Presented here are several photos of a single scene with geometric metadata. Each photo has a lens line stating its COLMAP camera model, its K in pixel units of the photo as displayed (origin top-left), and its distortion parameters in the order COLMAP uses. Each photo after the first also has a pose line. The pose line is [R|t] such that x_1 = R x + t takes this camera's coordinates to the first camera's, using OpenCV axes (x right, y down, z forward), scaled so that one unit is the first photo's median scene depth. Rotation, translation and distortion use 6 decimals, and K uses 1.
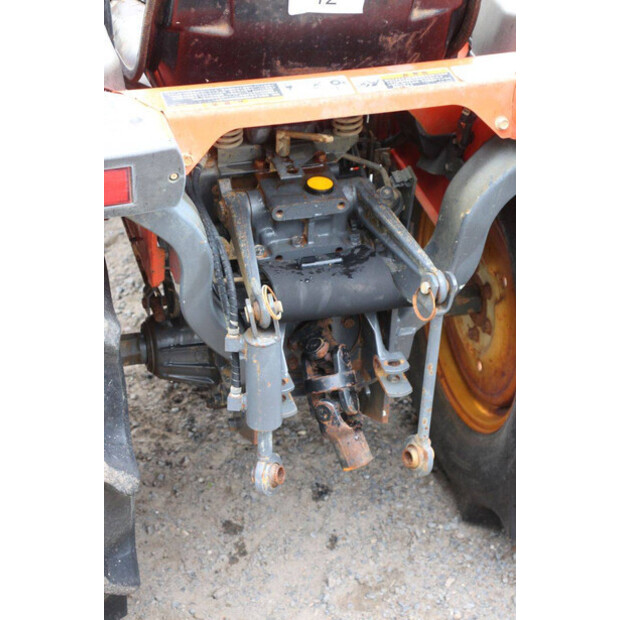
lens RADIAL K [[1616.8, 0, 334.1], [0, 1616.8, 321.8], [0, 0, 1]] dist [0.600124, 0.000000]
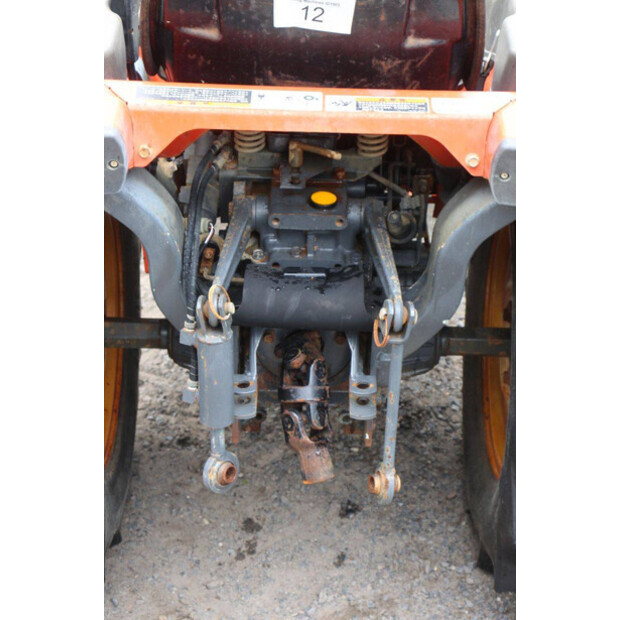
lens RADIAL K [[1616.8, 0, 313.0], [0, 1616.8, 320.2], [0, 0, 1]] dist [0.600124, 0.000000]
pose [[0.949665, 0.158971, -0.269933, 0.271324], [-0.163828, 0.986478, 0.004592, -0.013845], [0.267013, 0.039861, 0.962868, 0.028140]]
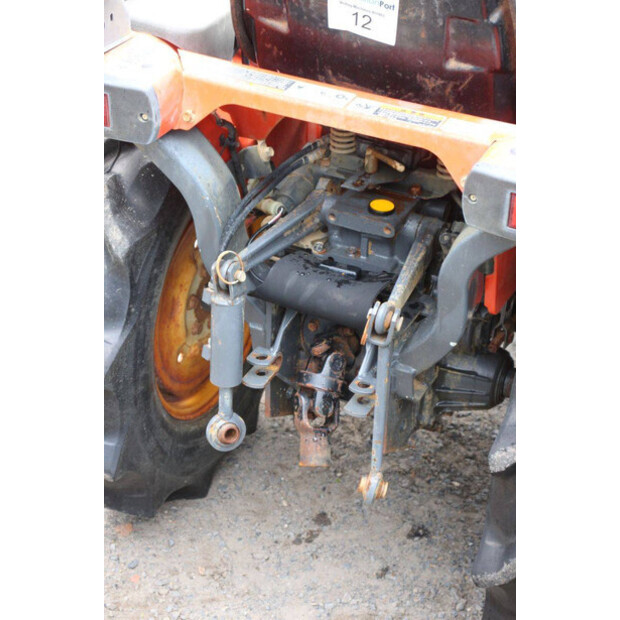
lens RADIAL K [[1616.8, 0, 293.6], [0, 1616.8, 314.0], [0, 0, 1]] dist [0.600124, 0.000000]
pose [[0.719054, 0.340203, -0.605989, 0.619856], [-0.392131, 0.918529, 0.050368, -0.051175], [0.573754, 0.201410, 0.793877, 0.139904]]
